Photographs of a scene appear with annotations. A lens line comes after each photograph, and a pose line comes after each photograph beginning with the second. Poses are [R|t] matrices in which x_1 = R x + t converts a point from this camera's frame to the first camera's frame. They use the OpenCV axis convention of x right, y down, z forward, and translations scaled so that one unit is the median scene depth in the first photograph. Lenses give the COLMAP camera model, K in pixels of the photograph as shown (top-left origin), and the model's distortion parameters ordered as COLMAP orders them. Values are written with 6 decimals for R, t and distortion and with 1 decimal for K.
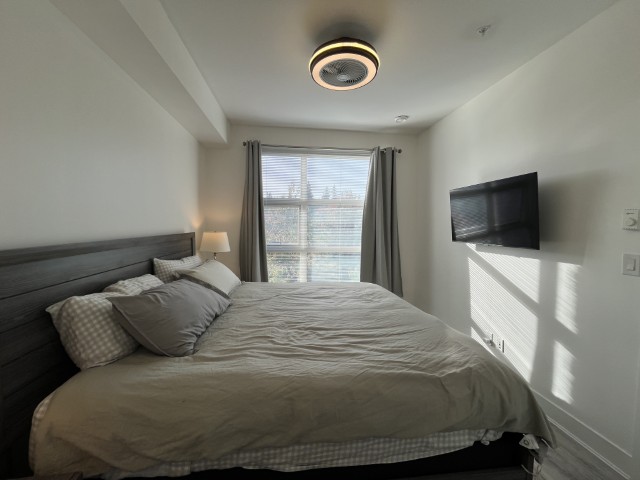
lens RADIAL K [[259.0, 0, 317.1], [0, 259.0, 240.2], [0, 0, 1]] dist [-0.007497, 0.000037]
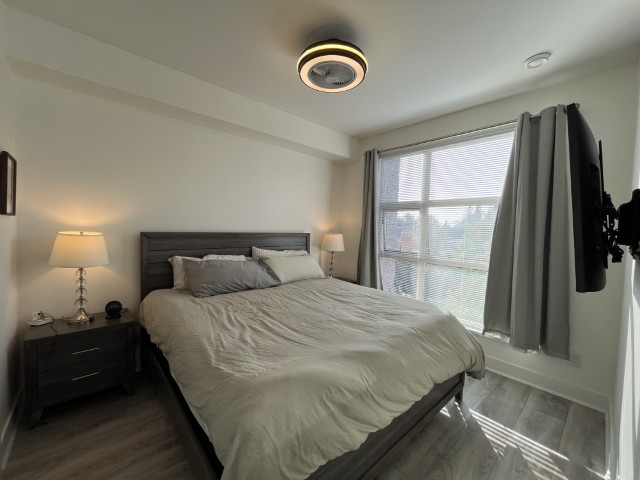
lens RADIAL K [[259.0, 0, 317.1], [0, 259.0, 240.2], [0, 0, 1]] dist [-0.007497, 0.000037]
pose [[0.576935, 0.050004, -0.815258, 0.994147], [-0.073827, 0.997231, 0.008921, -0.015469], [0.813447, 0.055041, 0.579029, 0.448104]]
